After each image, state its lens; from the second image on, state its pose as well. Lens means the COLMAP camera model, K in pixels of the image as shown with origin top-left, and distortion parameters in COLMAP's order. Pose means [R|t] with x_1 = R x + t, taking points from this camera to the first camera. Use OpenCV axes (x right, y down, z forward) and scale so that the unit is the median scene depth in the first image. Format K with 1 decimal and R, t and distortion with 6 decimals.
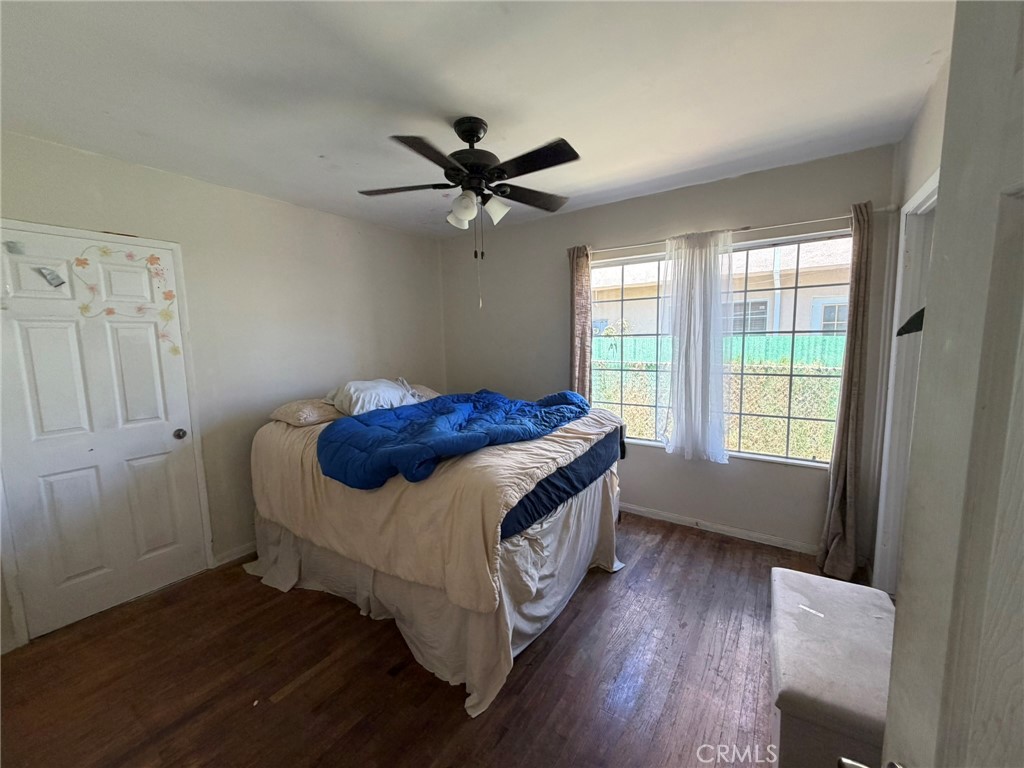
lens RADIAL K [[407.9, 0, 509.7], [0, 407.9, 384.0], [0, 0, 1]] dist [0.000763, -0.000188]
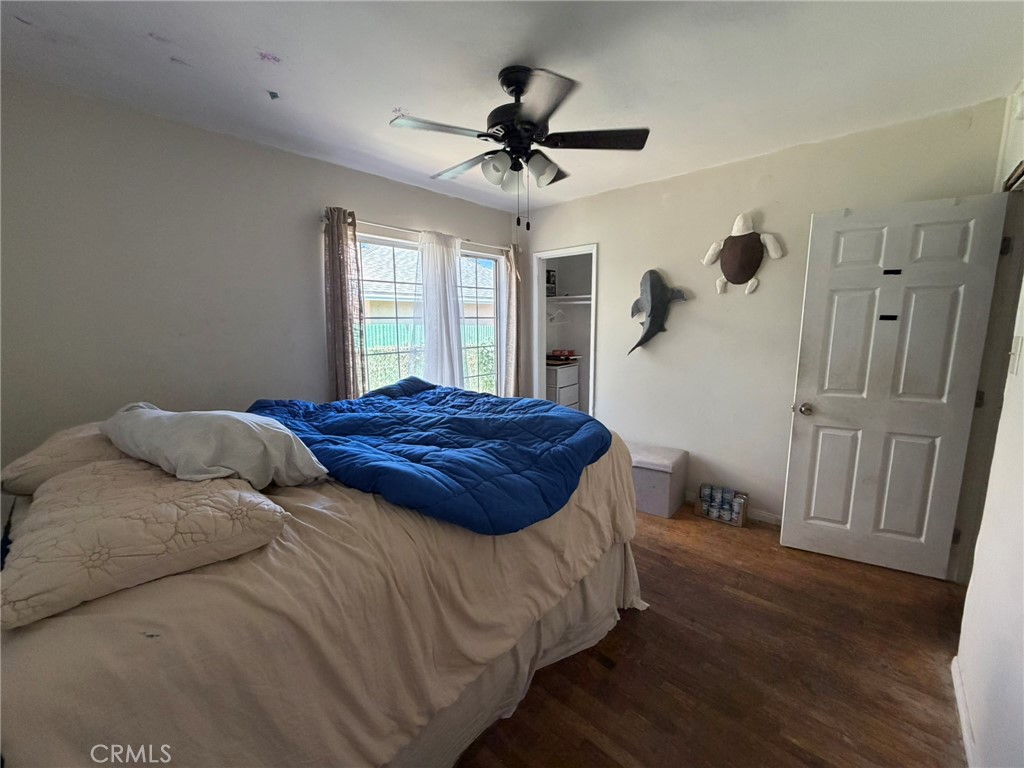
lens RADIAL K [[407.9, 0, 509.7], [0, 407.9, 384.0], [0, 0, 1]] dist [0.000763, -0.000188]
pose [[0.115528, -0.137331, 0.983765, -0.794281], [0.126649, 0.984349, 0.122540, -0.053489], [-0.985197, 0.110436, 0.131113, 0.710779]]
